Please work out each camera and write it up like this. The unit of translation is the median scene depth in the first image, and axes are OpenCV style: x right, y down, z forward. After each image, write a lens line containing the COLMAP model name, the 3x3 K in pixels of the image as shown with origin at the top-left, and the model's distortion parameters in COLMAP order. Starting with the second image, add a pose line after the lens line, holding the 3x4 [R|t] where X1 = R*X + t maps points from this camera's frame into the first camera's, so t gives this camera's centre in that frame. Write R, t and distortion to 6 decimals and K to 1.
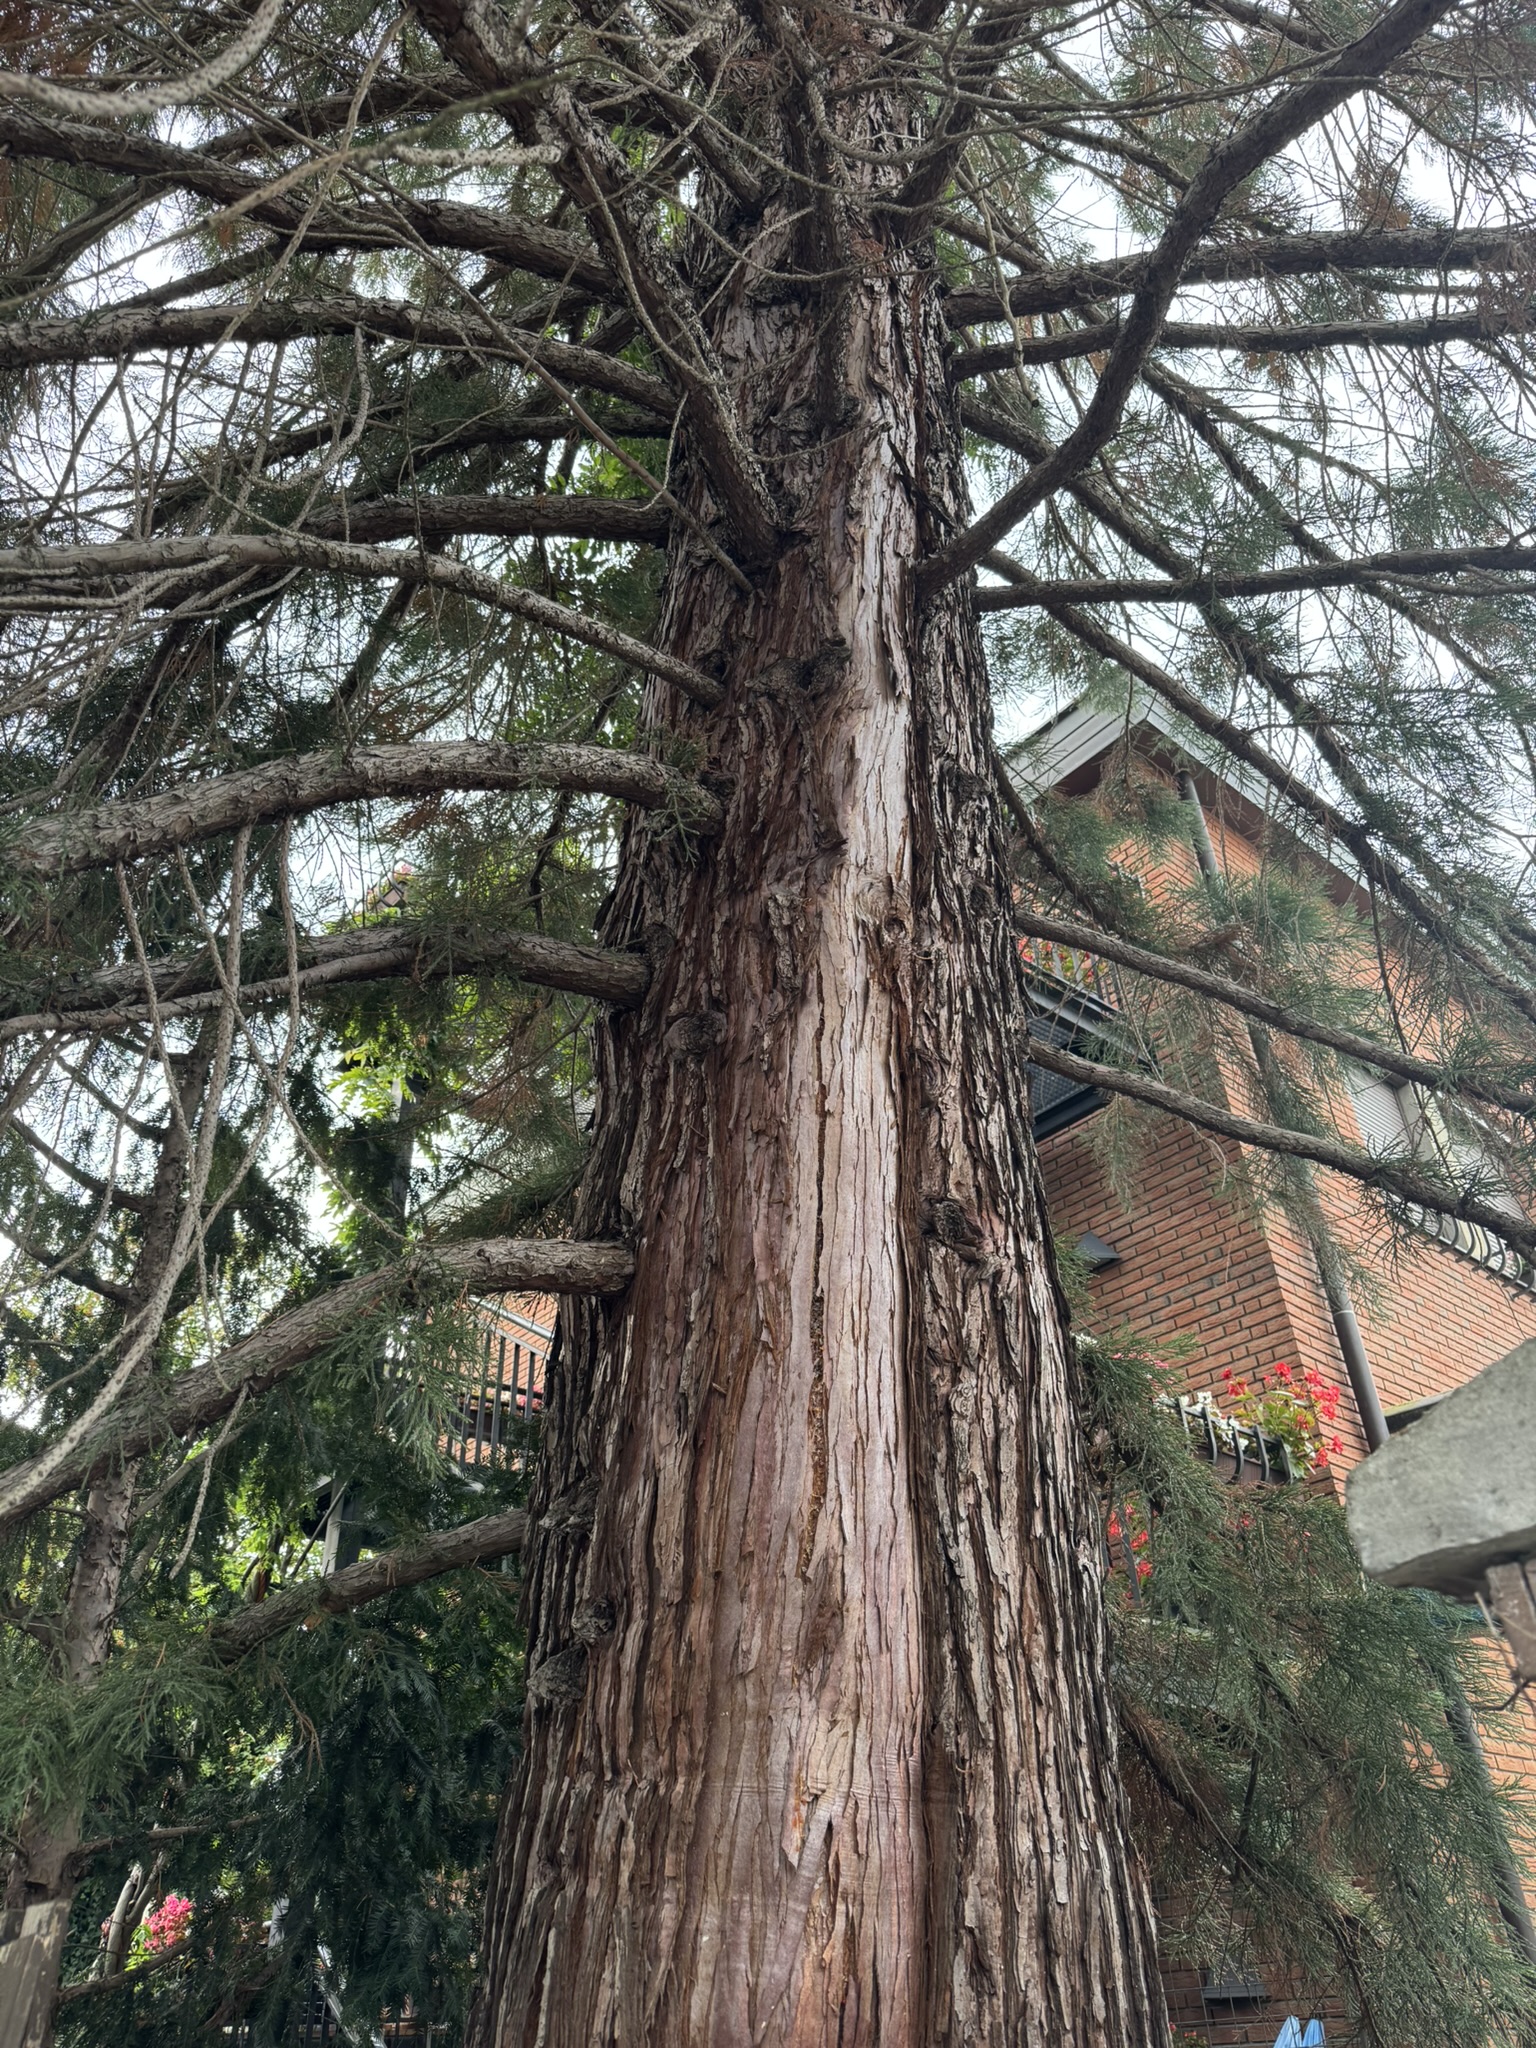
lens RADIAL K [[1472.1, 0, 759.7], [0, 1472.1, 1030.2], [0, 0, 1]] dist [-0.000311, -0.003126]
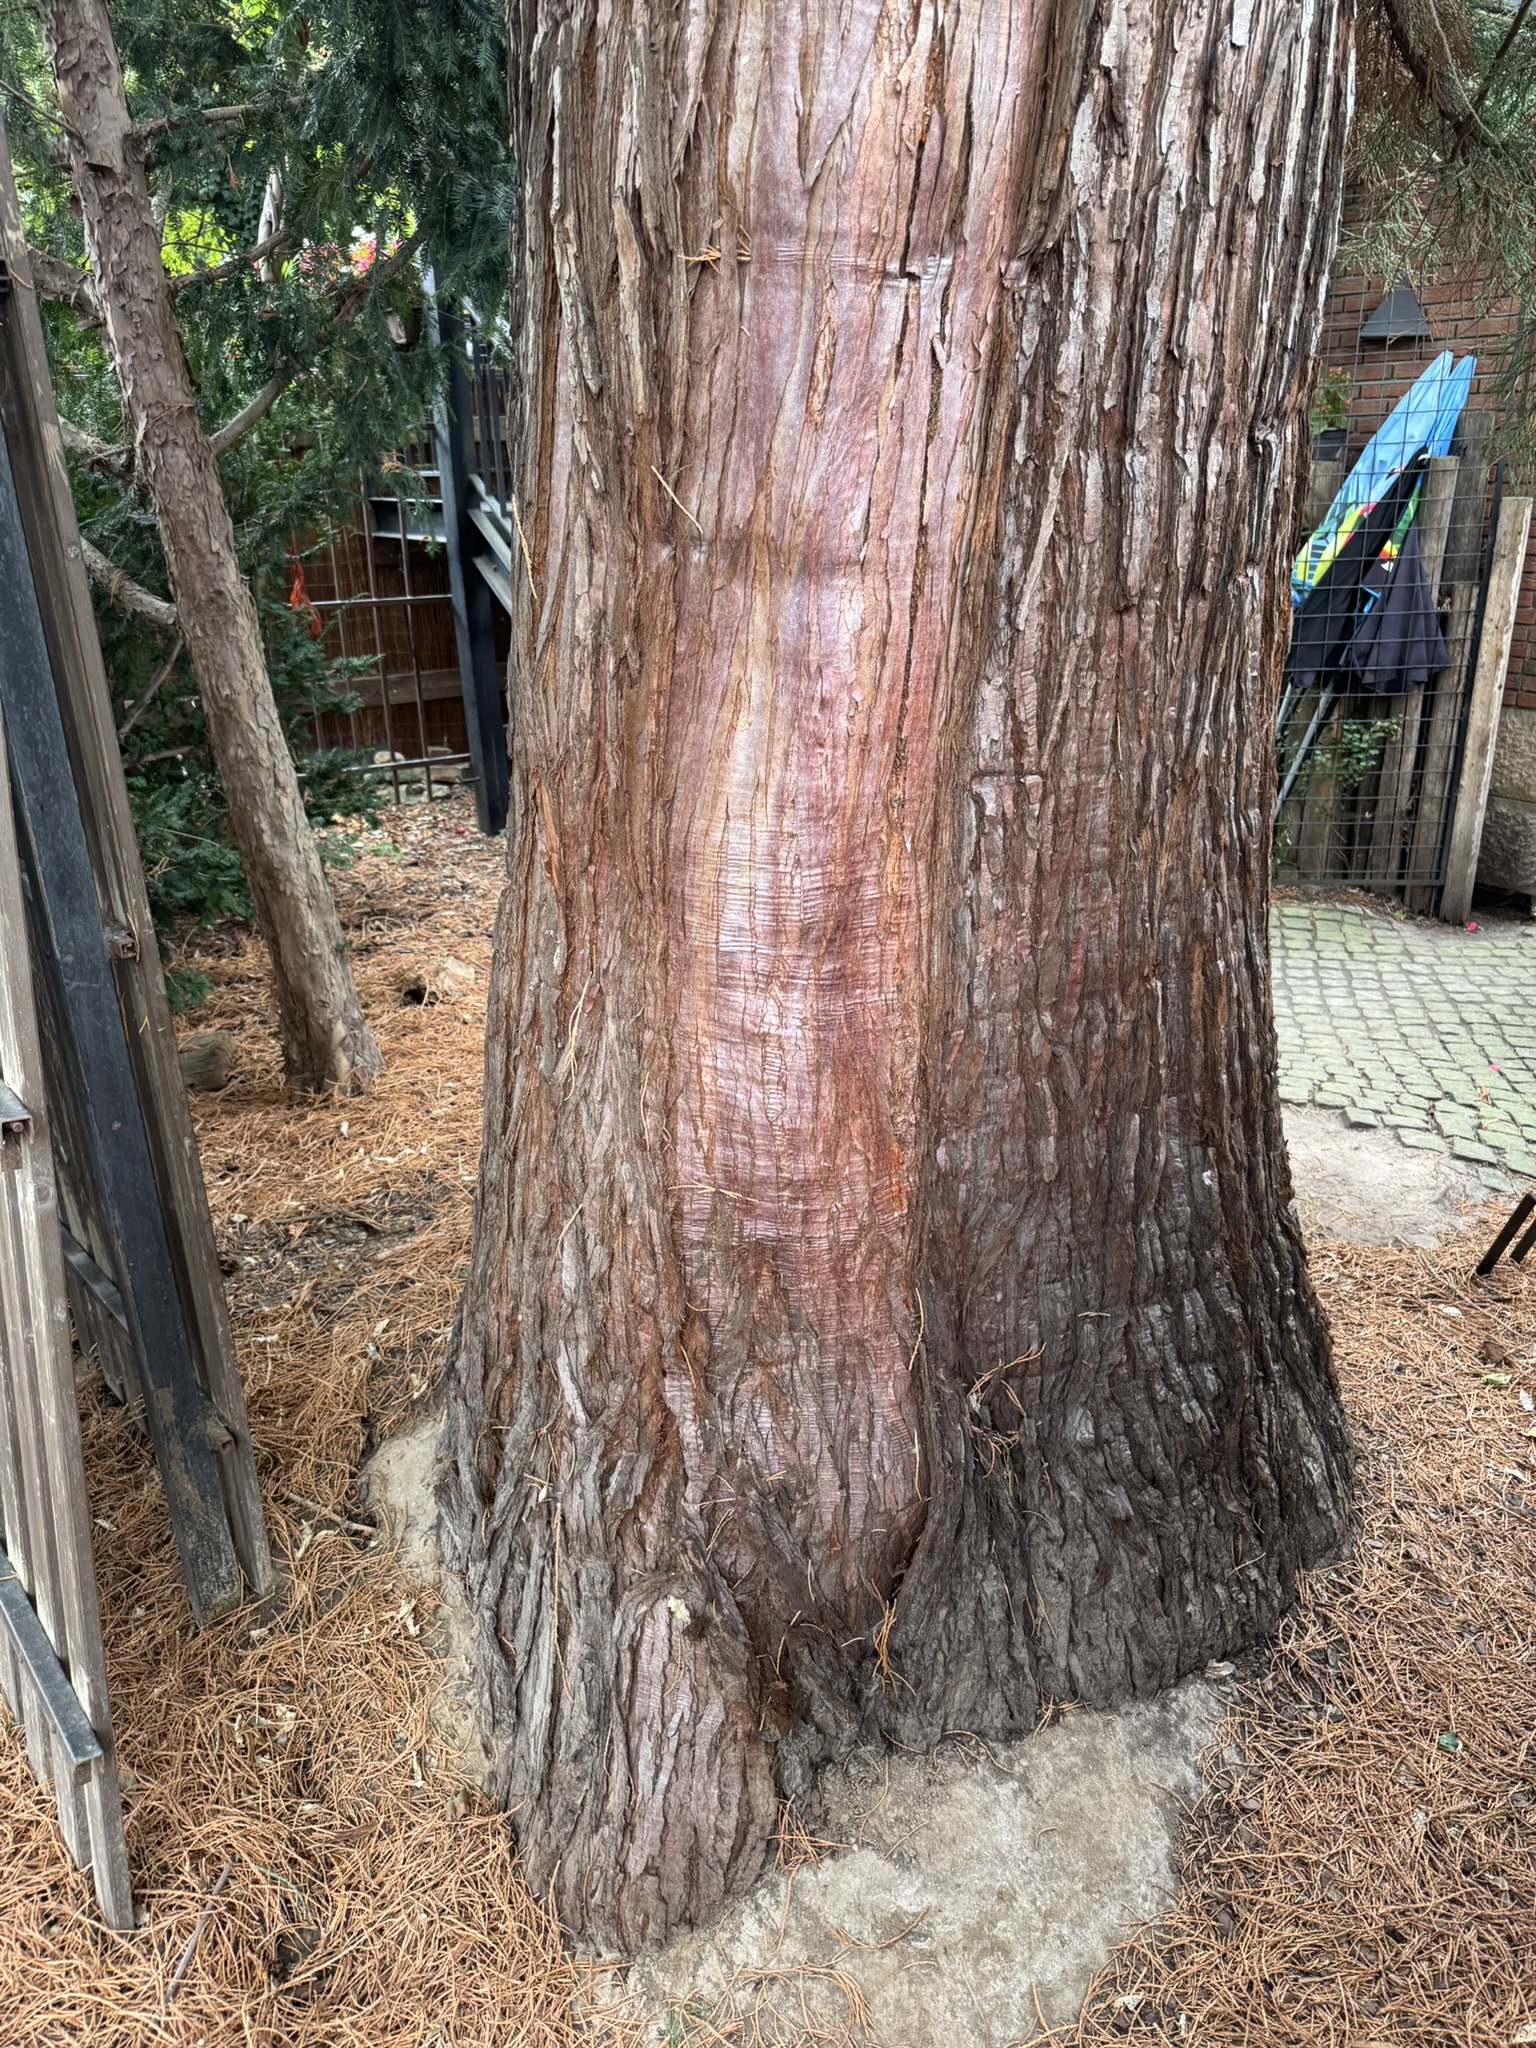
lens RADIAL K [[1472.1, 0, 759.7], [0, 1472.1, 1030.2], [0, 0, 1]] dist [-0.000311, -0.003126]
pose [[0.994568, 0.047226, -0.092762, 0.060114], [0.052233, 0.544412, 0.837190, 0.240509], [0.090037, -0.837488, 0.538987, 0.165941]]
